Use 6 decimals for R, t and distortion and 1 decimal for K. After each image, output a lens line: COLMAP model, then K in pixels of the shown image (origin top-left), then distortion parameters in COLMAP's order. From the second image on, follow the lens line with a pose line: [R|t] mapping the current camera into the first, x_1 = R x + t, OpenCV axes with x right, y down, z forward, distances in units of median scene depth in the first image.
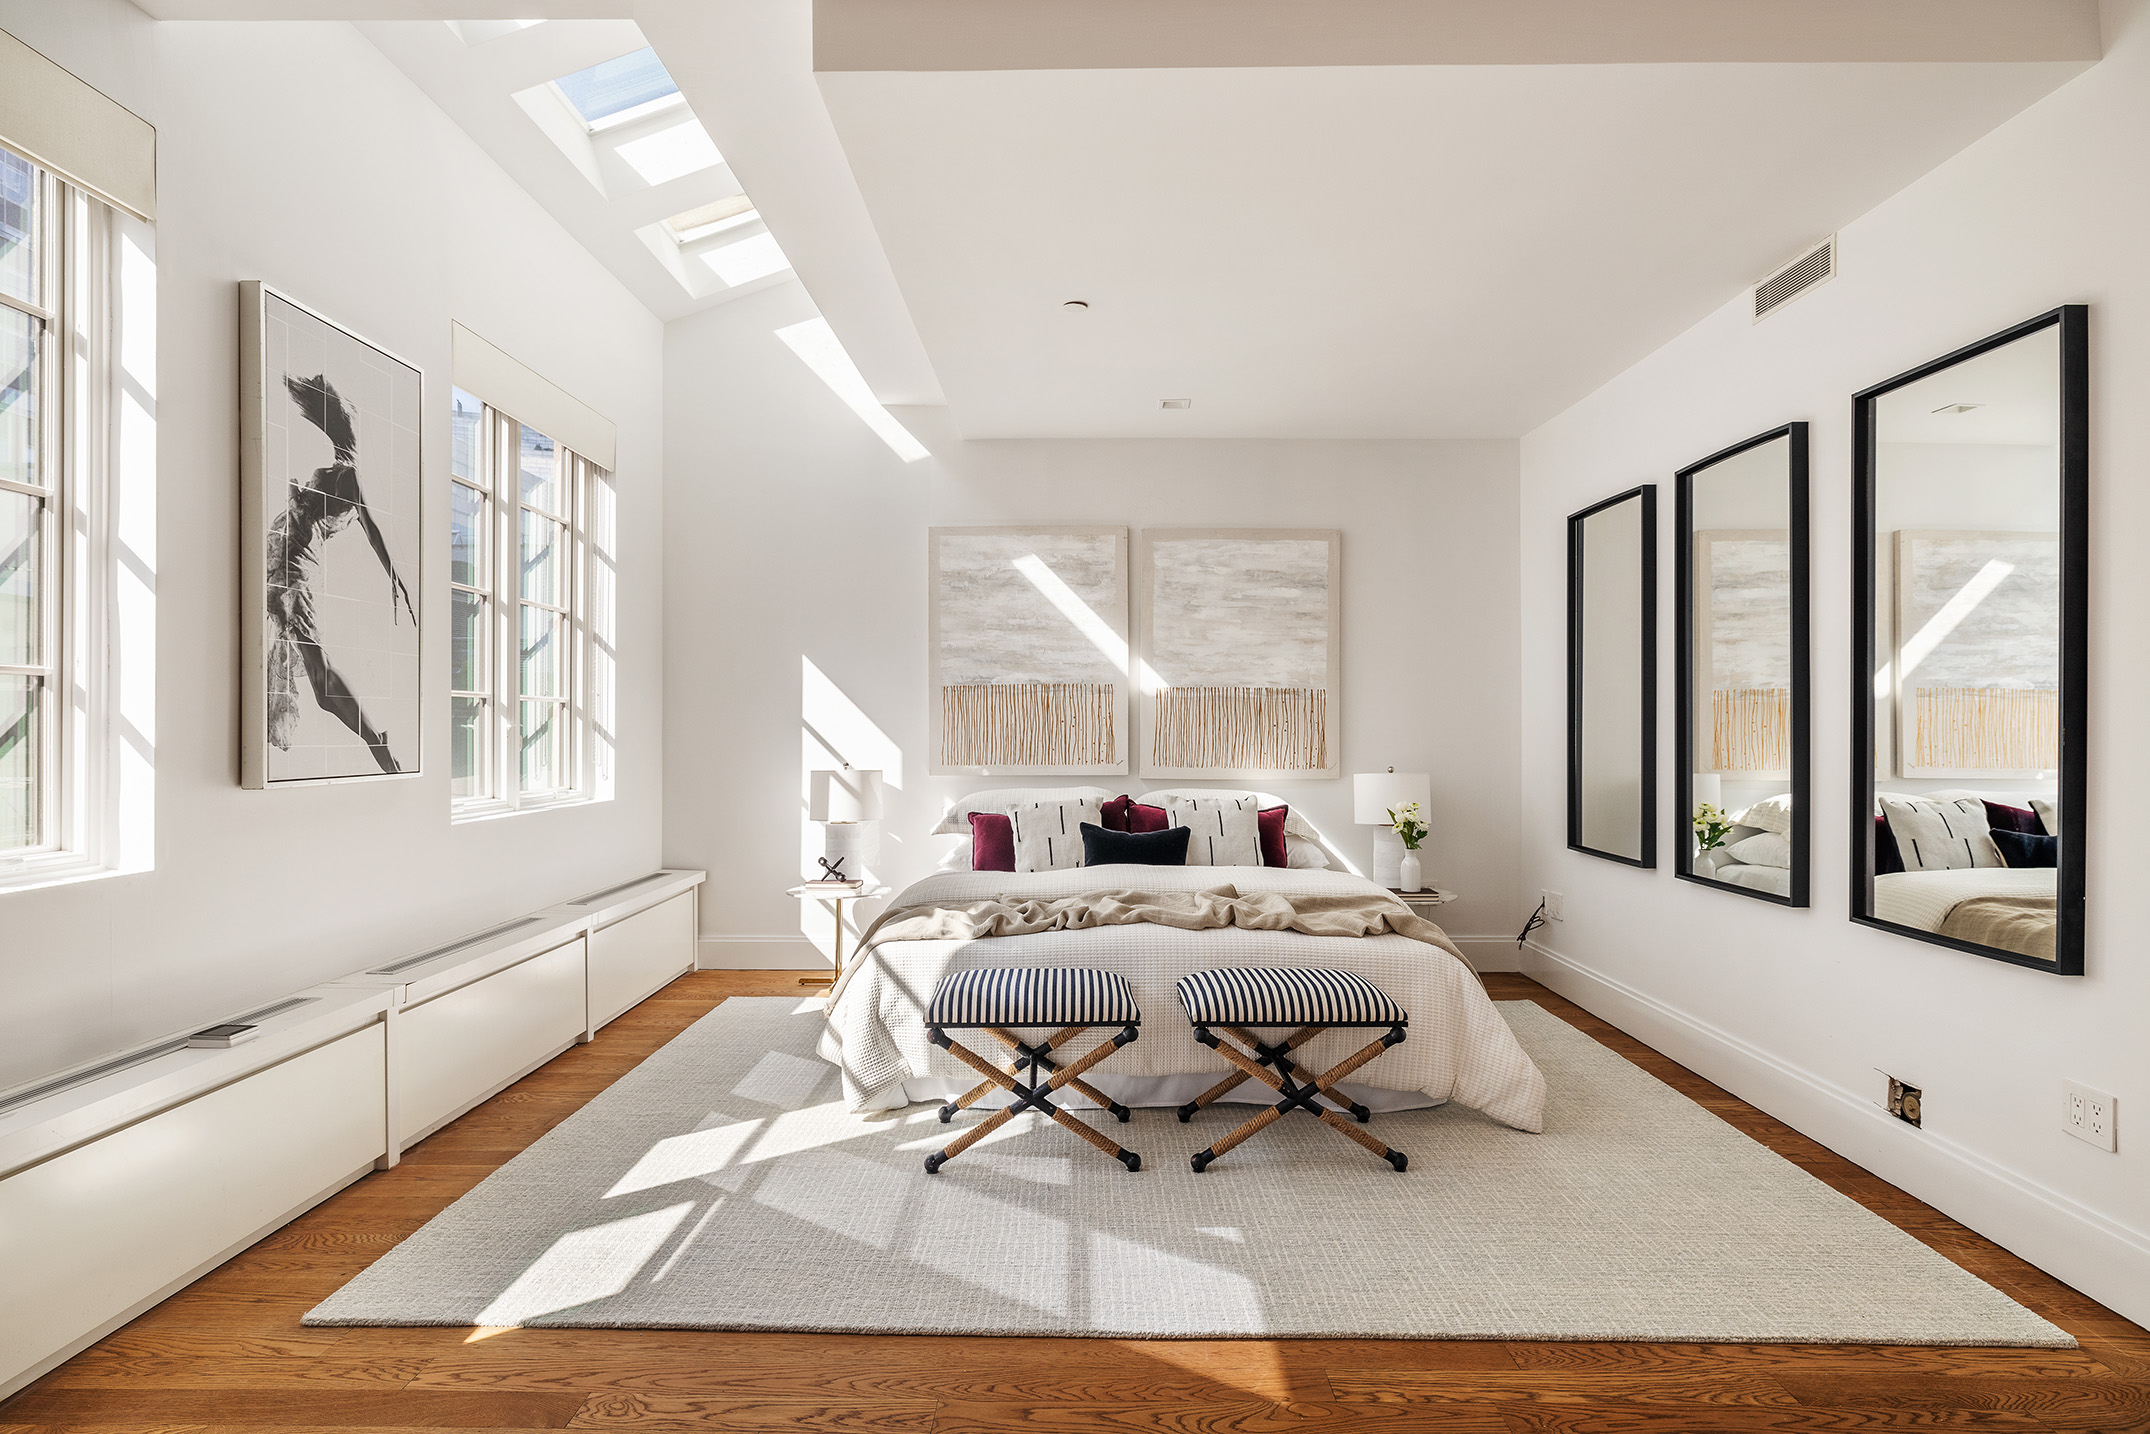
lens RADIAL K [[1062.3, 0, 1071.5], [0, 1062.3, 721.8], [0, 0, 1]] dist [0.005247, 0.000652]
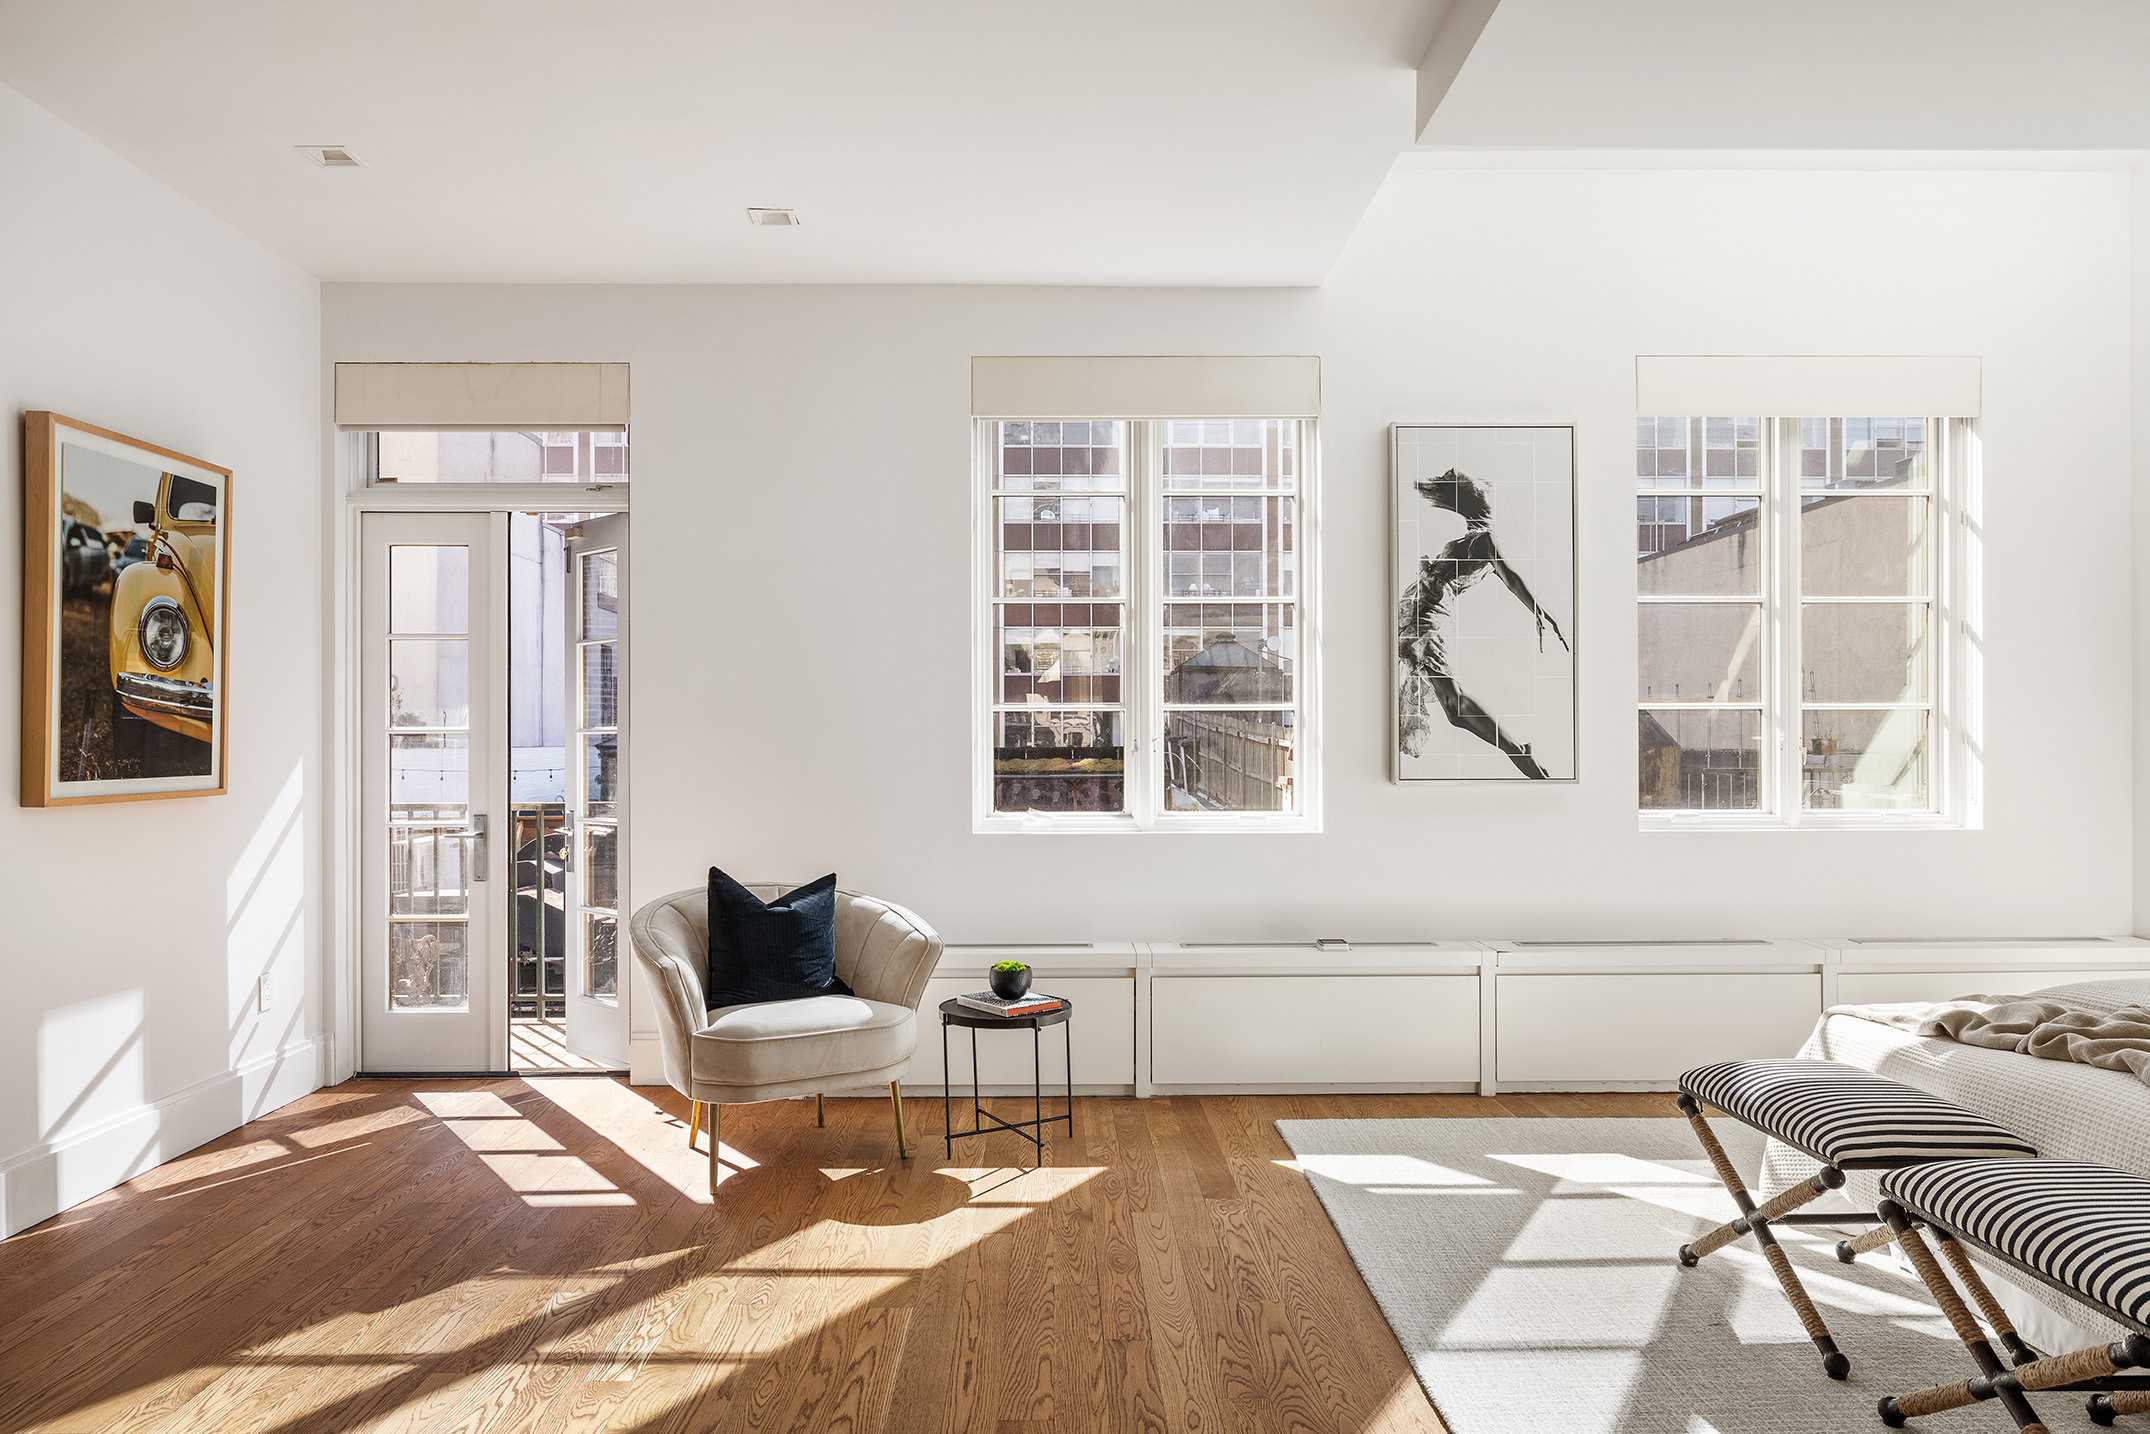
lens RADIAL K [[1384.7, 0, 1072.2], [0, 1384.7, 727.7], [0, 0, 1]] dist [-0.002082, -0.000315]
pose [[0.022236, -0.012272, -0.999677, 0.978970], [0.008609, 0.999890, -0.012084, 0.006190], [0.999716, -0.008338, 0.022339, 0.500544]]
